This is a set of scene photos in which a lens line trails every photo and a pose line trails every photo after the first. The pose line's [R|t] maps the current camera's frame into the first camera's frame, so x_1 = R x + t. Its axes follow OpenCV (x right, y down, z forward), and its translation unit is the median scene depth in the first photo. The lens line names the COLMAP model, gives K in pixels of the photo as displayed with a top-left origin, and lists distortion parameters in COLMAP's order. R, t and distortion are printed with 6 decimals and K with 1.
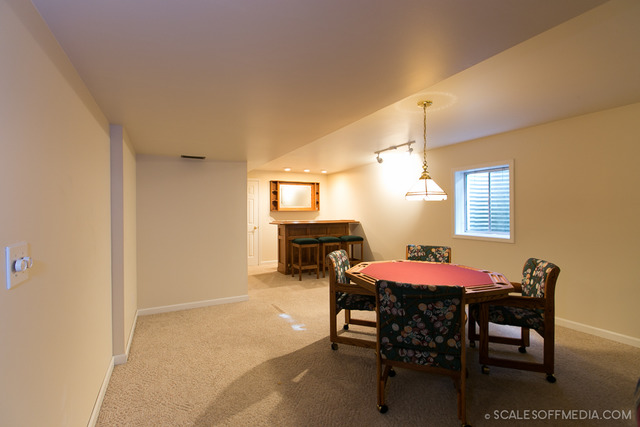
lens RADIAL K [[322.6, 0, 320.0], [0, 322.6, 213.5], [0, 0, 1]] dist [0.000844, 0.000026]
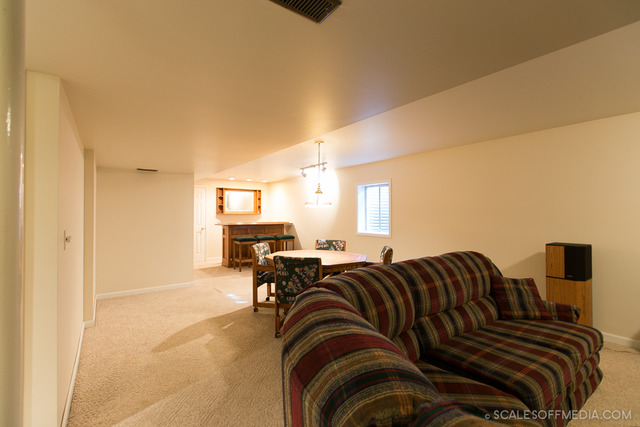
lens RADIAL K [[296.0, 0, 320.0], [0, 296.0, 213.5], [0, 0, 1]] dist [0.001351, -0.000048]
pose [[0.985234, 0.007906, 0.171029, 0.053164], [-0.005898, 0.999908, -0.012241, 0.002377], [-0.171110, 0.011052, 0.985190, -0.184257]]
